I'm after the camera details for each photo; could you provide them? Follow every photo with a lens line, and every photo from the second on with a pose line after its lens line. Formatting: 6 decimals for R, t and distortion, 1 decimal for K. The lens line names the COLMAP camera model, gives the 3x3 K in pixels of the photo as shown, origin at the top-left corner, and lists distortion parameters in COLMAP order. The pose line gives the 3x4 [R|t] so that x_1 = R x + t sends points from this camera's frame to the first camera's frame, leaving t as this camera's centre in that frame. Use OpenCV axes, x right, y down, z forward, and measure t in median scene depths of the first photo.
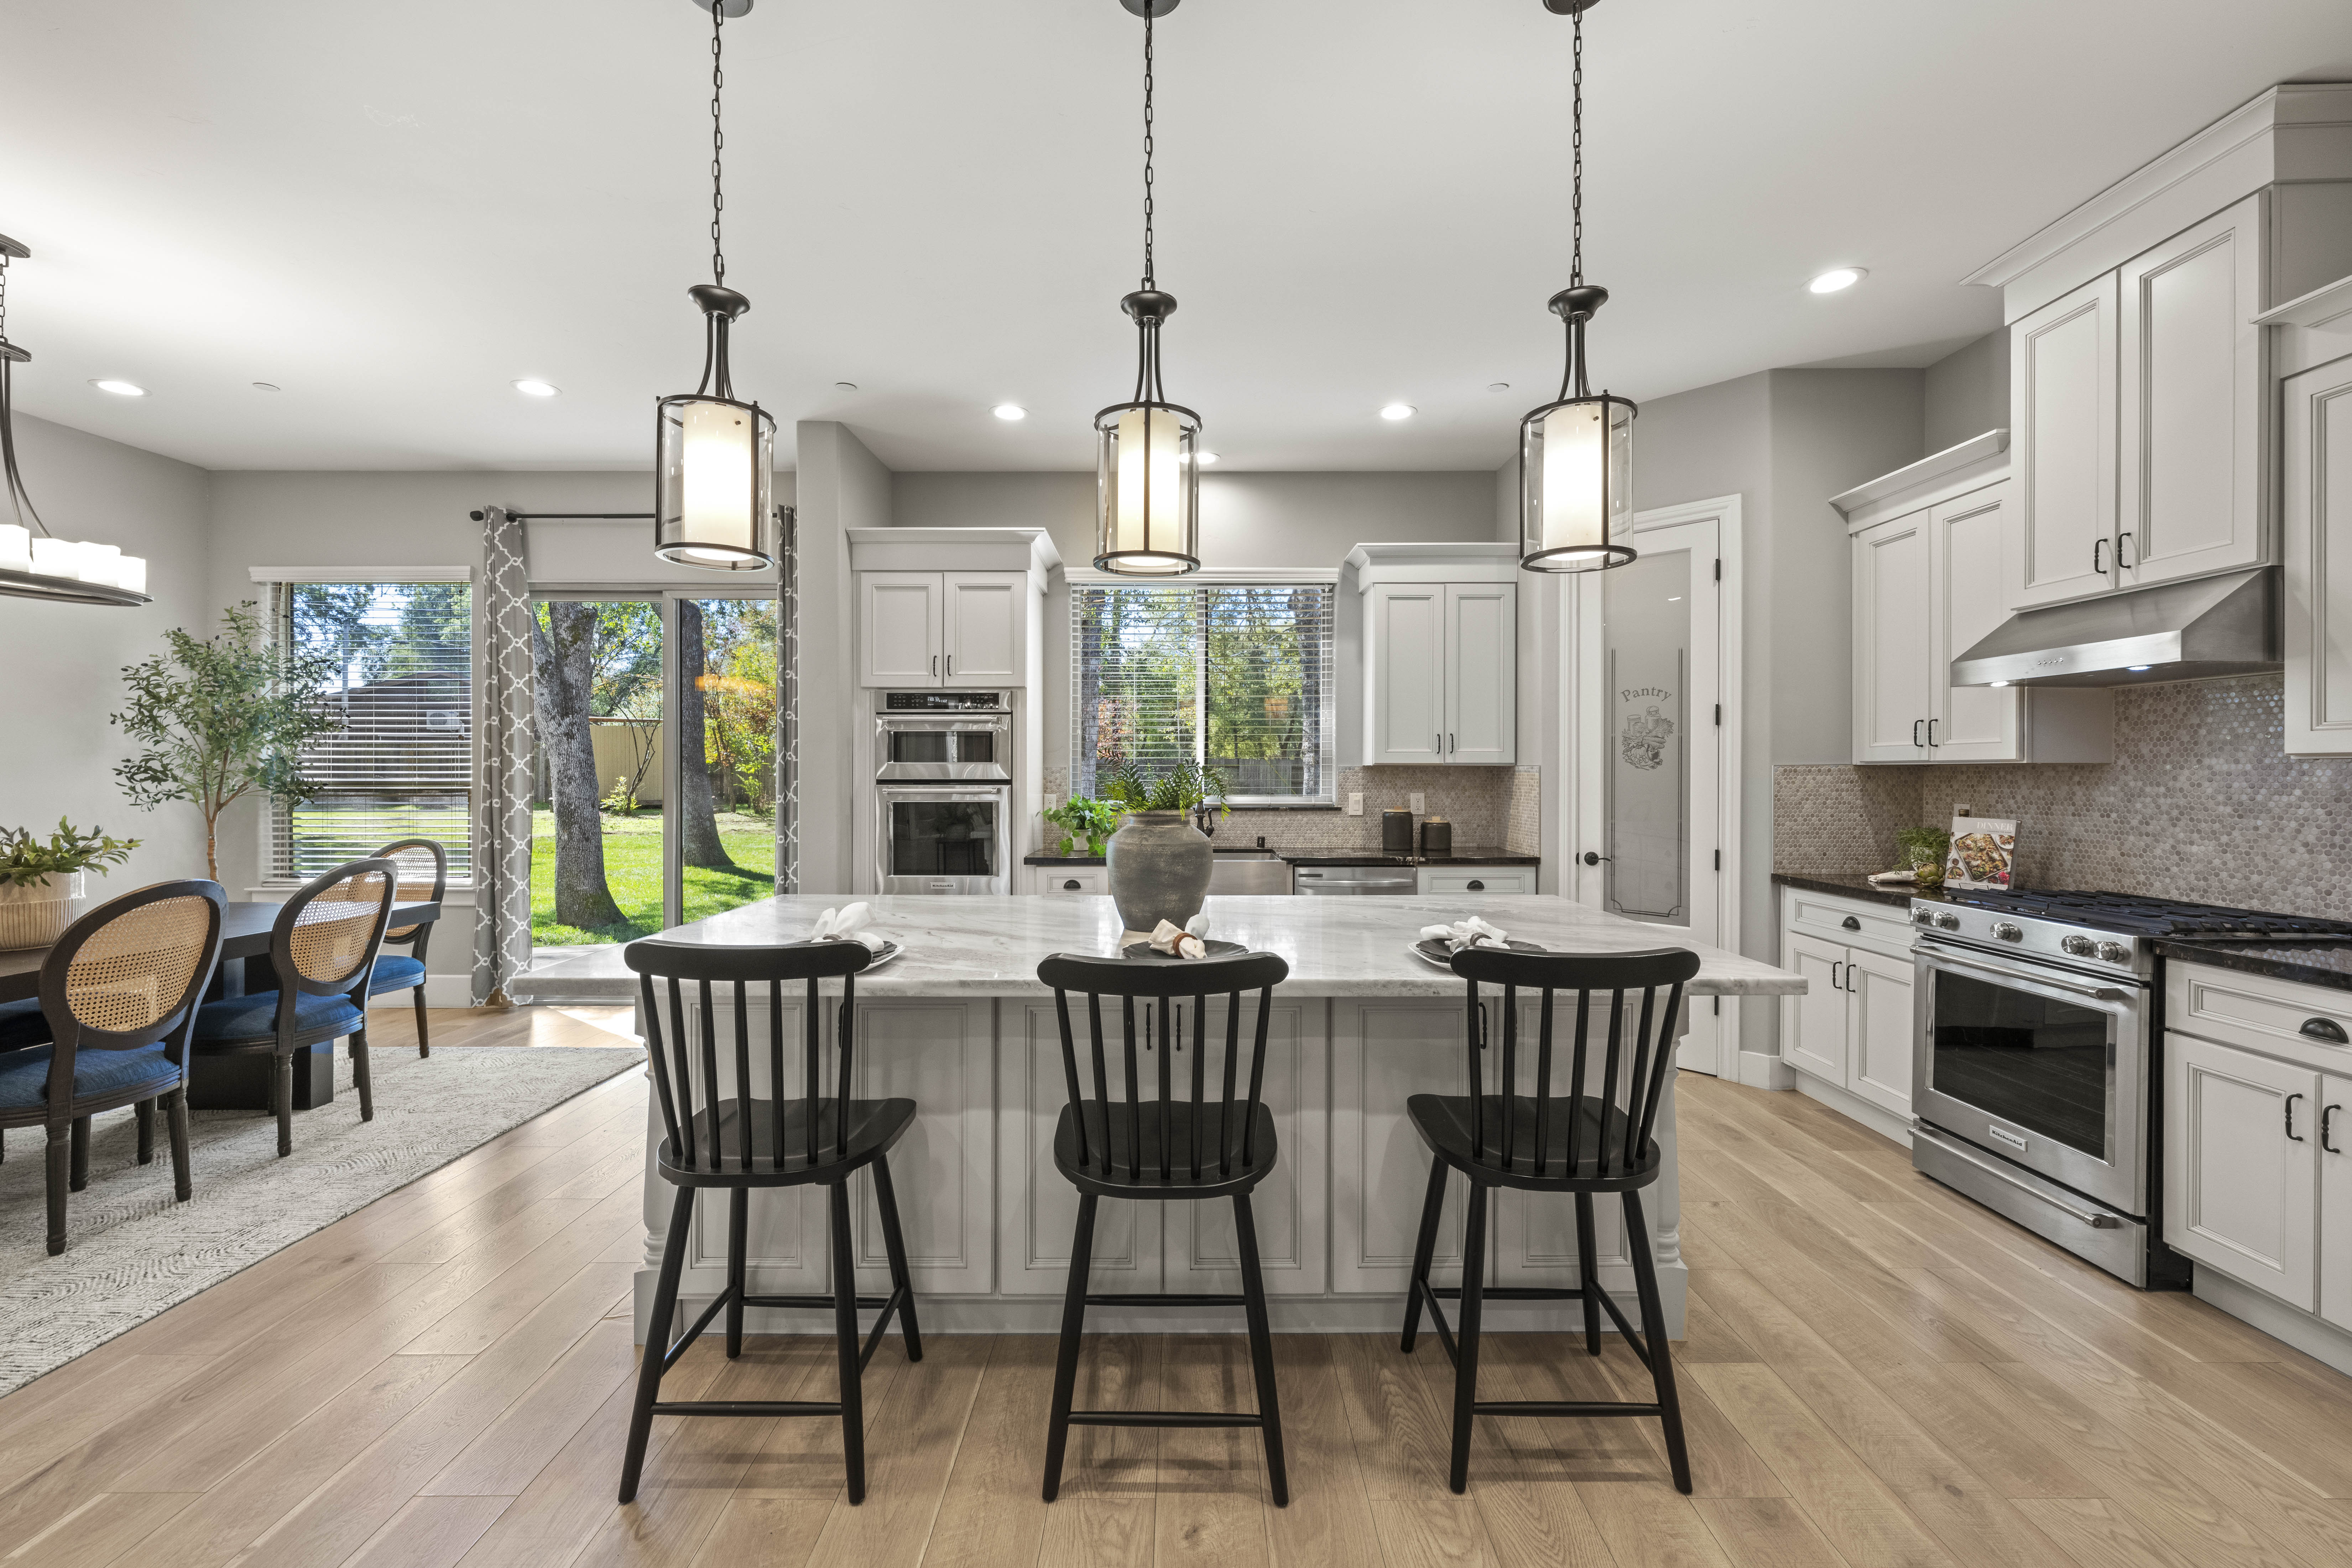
lens RADIAL K [[950.4, 0, 1182.5], [0, 950.4, 774.4], [0, 0, 1]] dist [-0.003035, 0.000582]
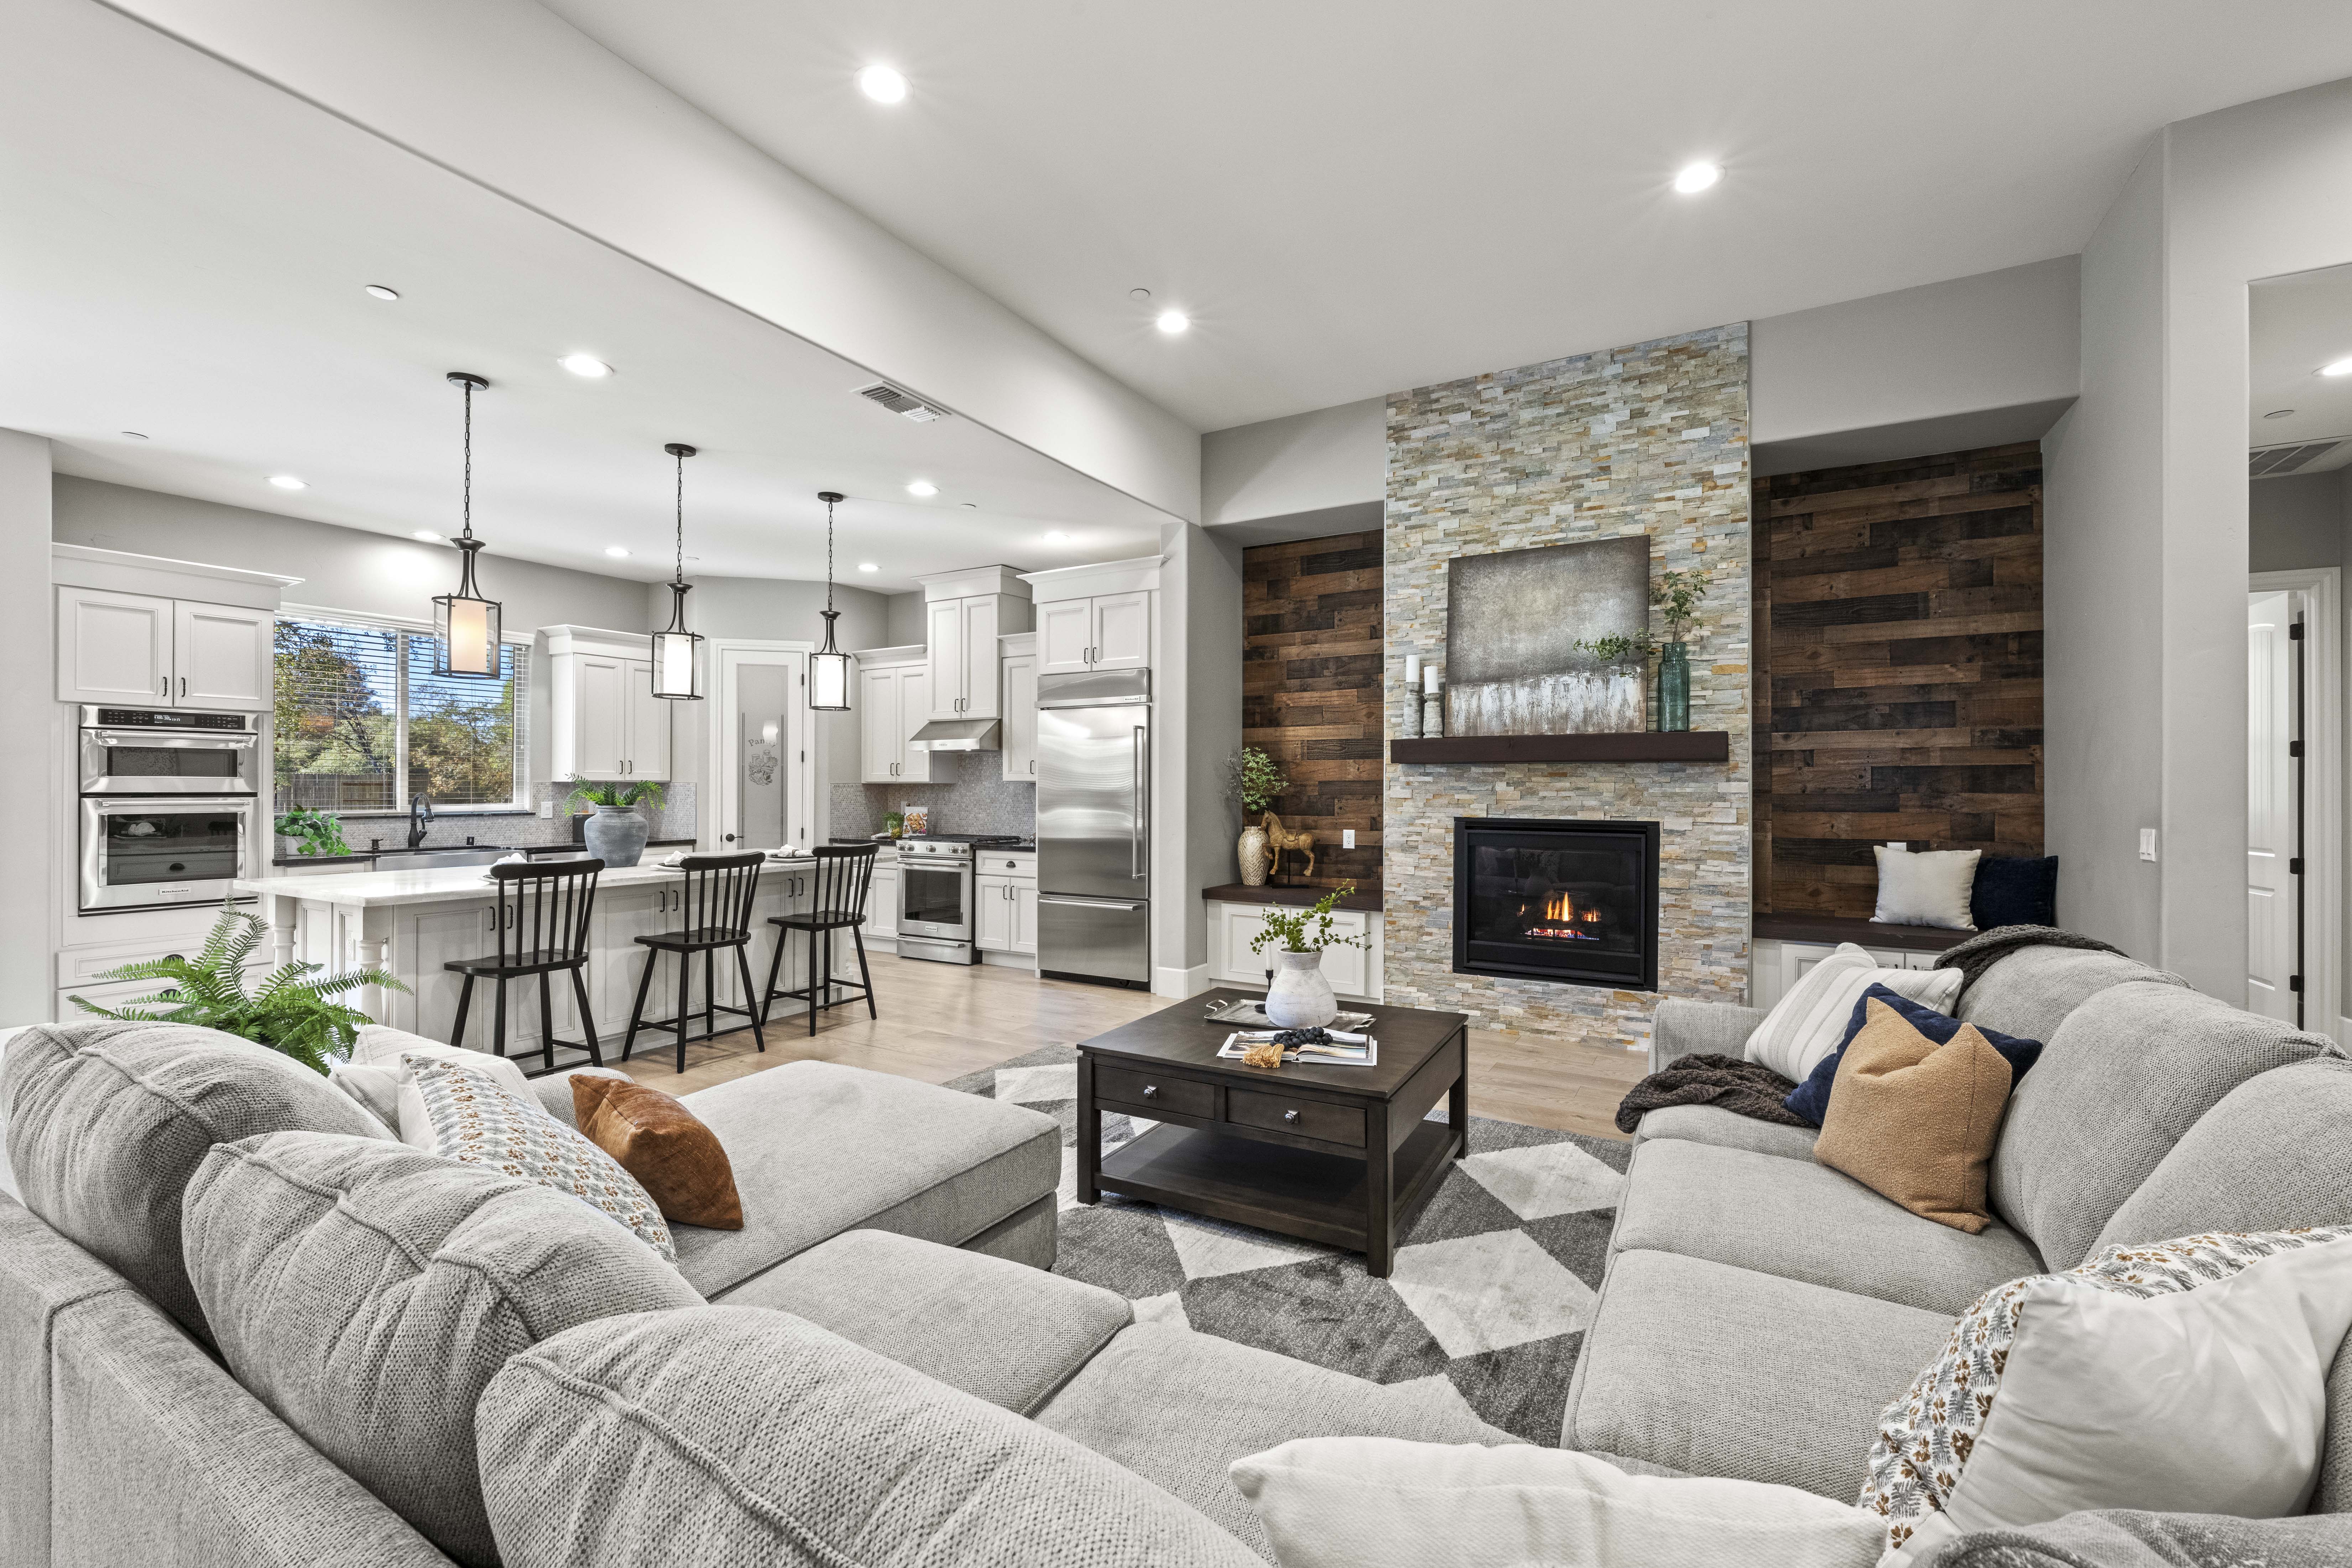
lens RADIAL K [[950.4, 0, 1176.9], [0, 950.4, 786.4], [0, 0, 1]] dist [-0.003035, 0.000582]
pose [[0.502967, 0.002112, 0.864303, -0.668732], [0.001146, 0.999995, -0.003111, 0.003479], [-0.864305, 0.002556, 0.502961, -0.571284]]
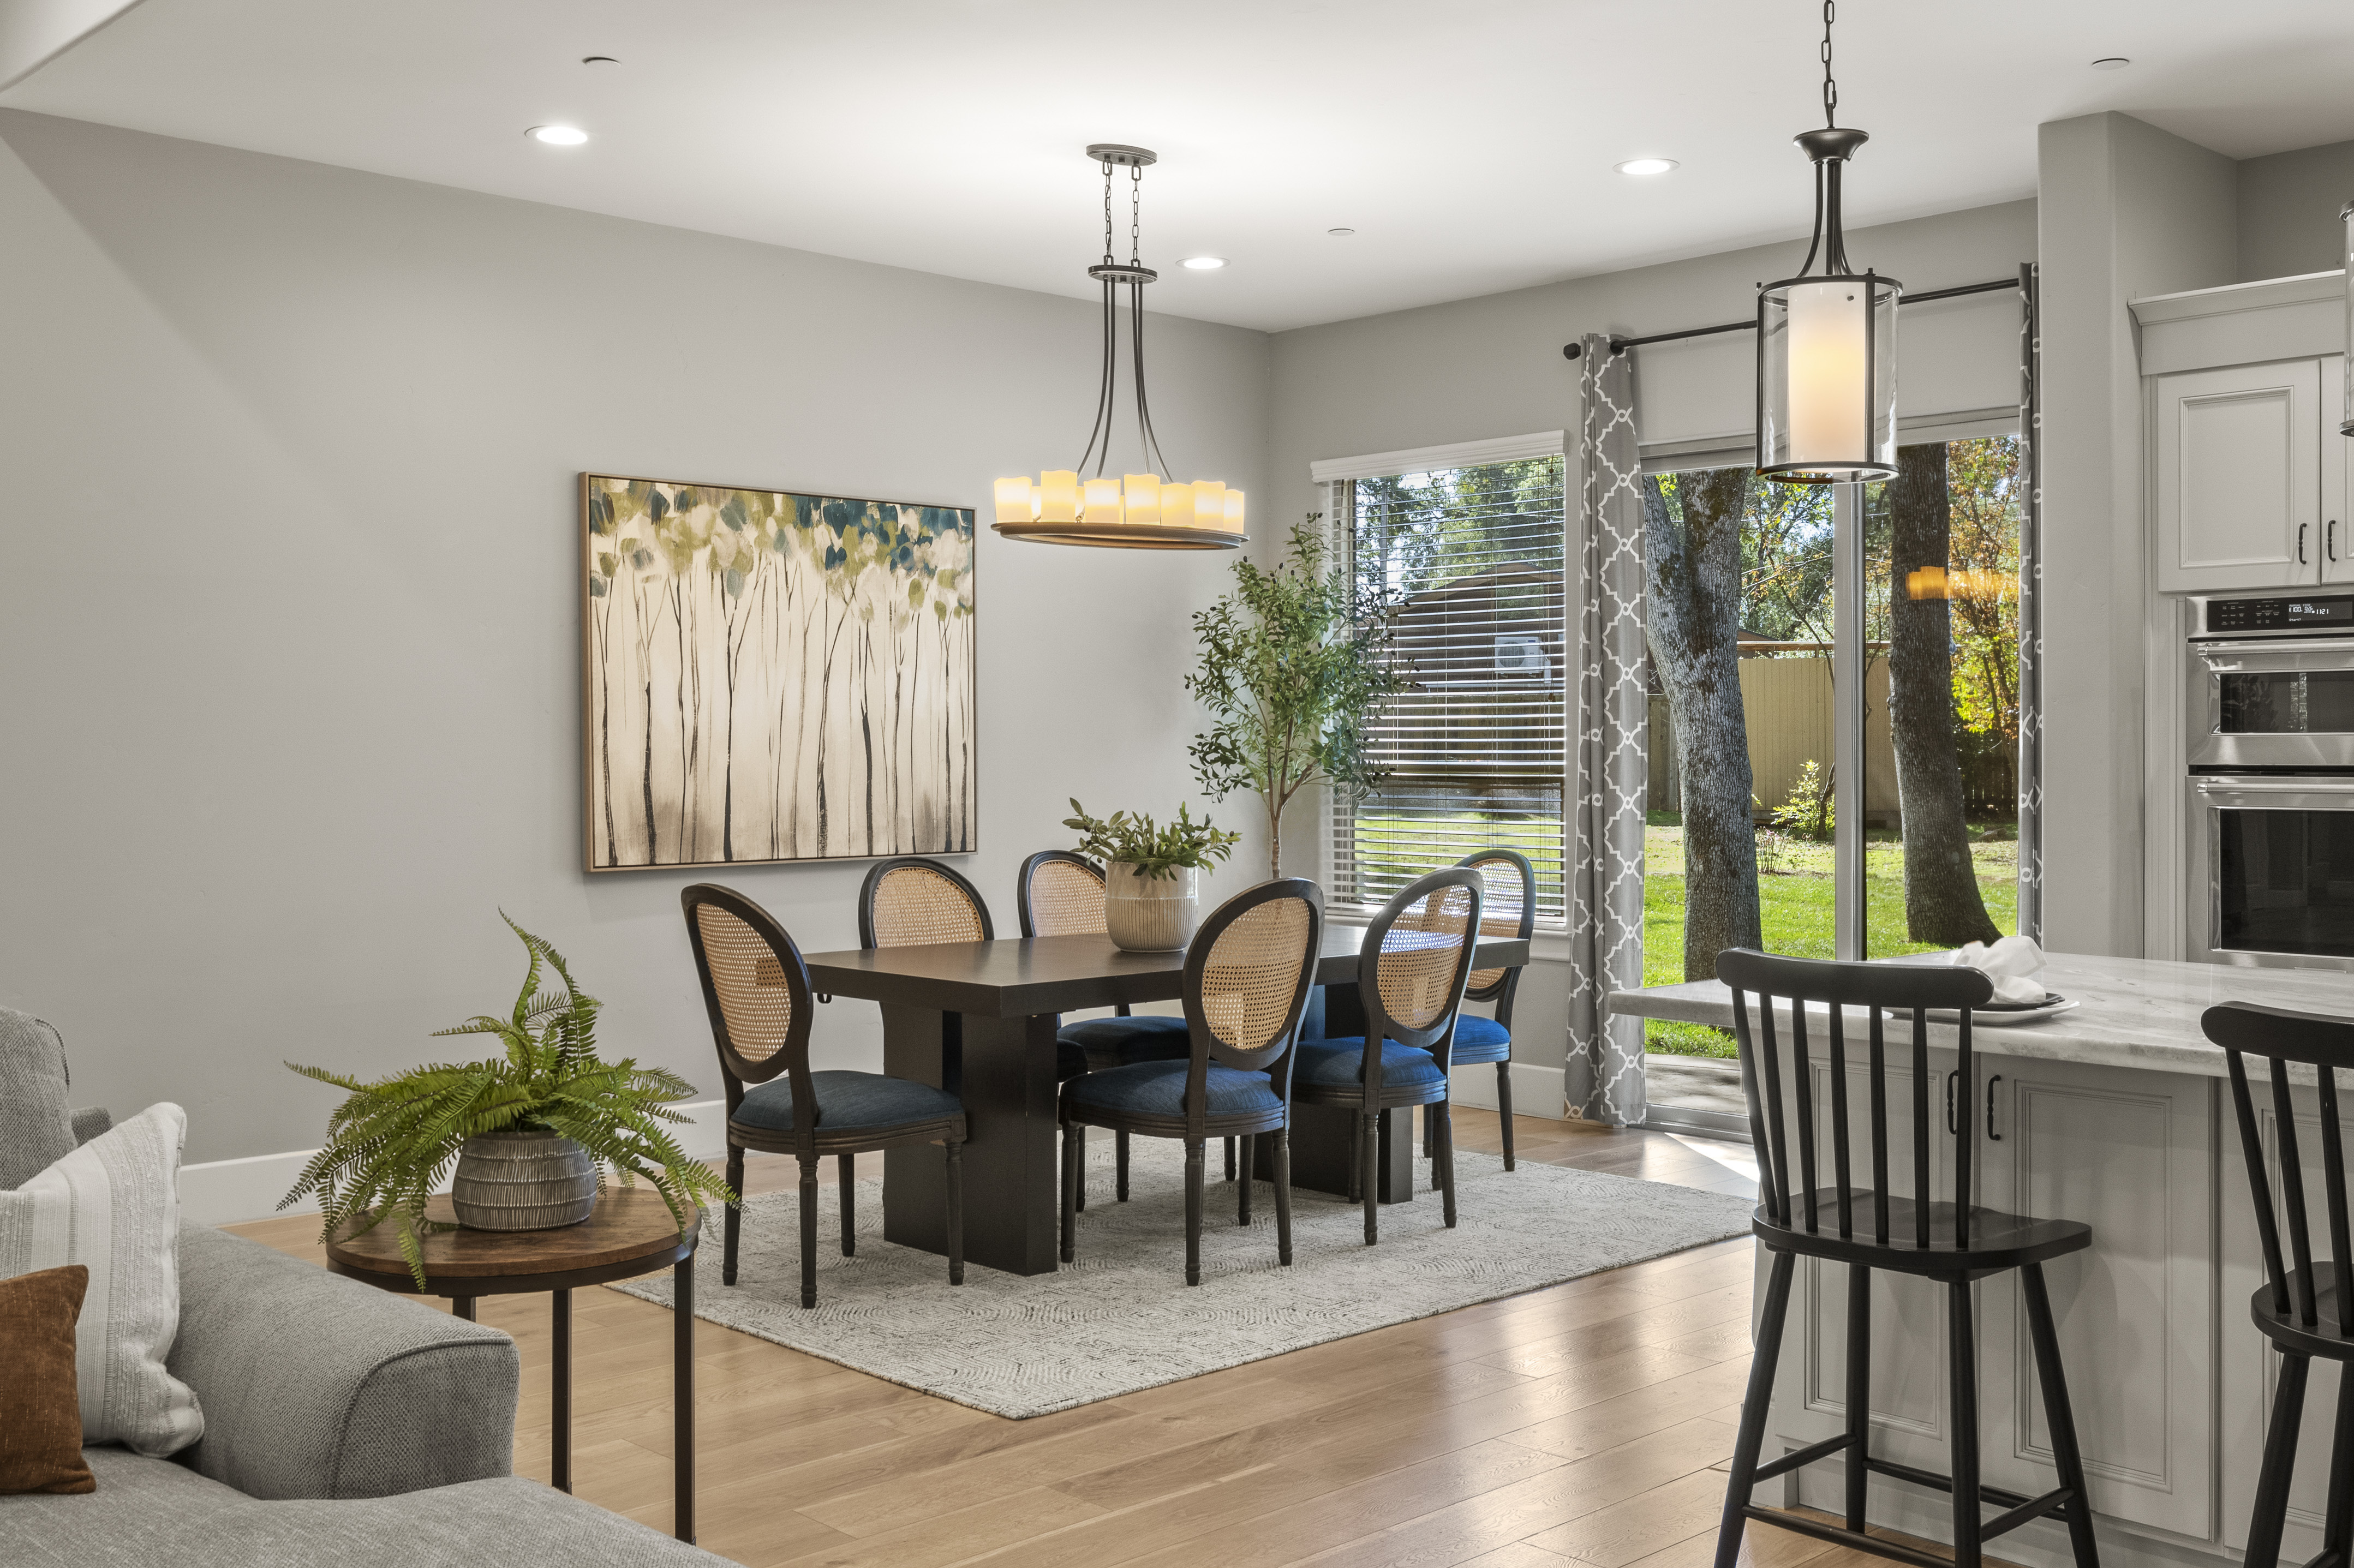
lens RADIAL K [[2282.2, 0, 1205.9], [0, 2282.2, 732.4], [0, 0, 1]] dist [0.005531, 0.000000]
pose [[0.698490, -0.005719, -0.715597, 0.226197], [-0.002335, 0.999945, -0.010271, 0.001244], [0.715616, 0.008845, 0.698438, -0.307389]]
